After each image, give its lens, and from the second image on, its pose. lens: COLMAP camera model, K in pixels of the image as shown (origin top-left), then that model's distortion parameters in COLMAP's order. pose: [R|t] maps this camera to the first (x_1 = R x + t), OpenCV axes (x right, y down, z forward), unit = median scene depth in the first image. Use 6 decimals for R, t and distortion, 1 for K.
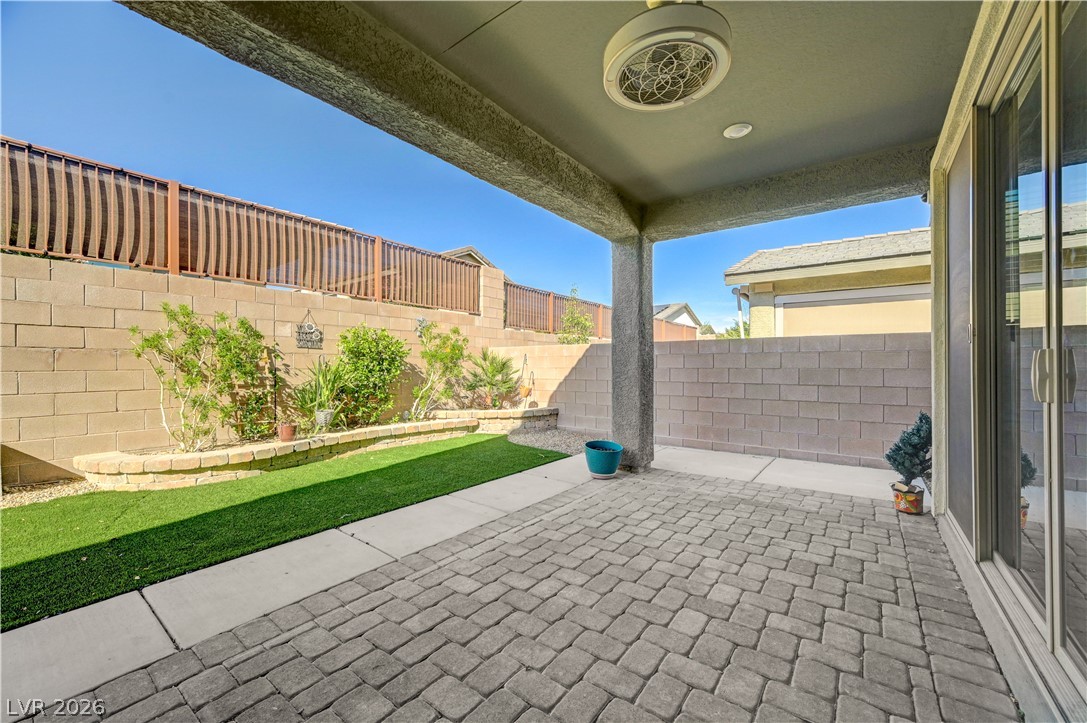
lens RADIAL K [[426.5, 0, 545.2], [0, 426.5, 367.0], [0, 0, 1]] dist [0.000713, 0.000096]
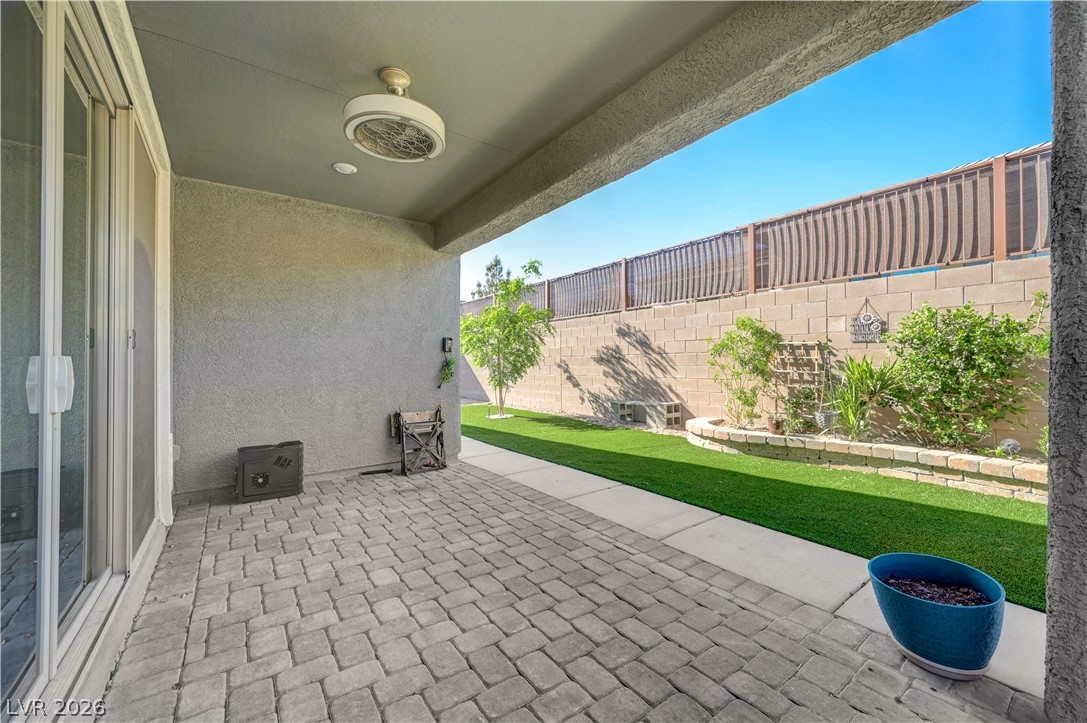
lens RADIAL K [[426.5, 0, 545.2], [0, 426.5, 358.7], [0, 0, 1]] dist [0.000713, 0.000096]
pose [[-0.286679, -0.007167, -0.958000, 0.823959], [0.004411, 0.999952, -0.008801, -0.010065], [0.958017, -0.006749, -0.286633, 1.072866]]
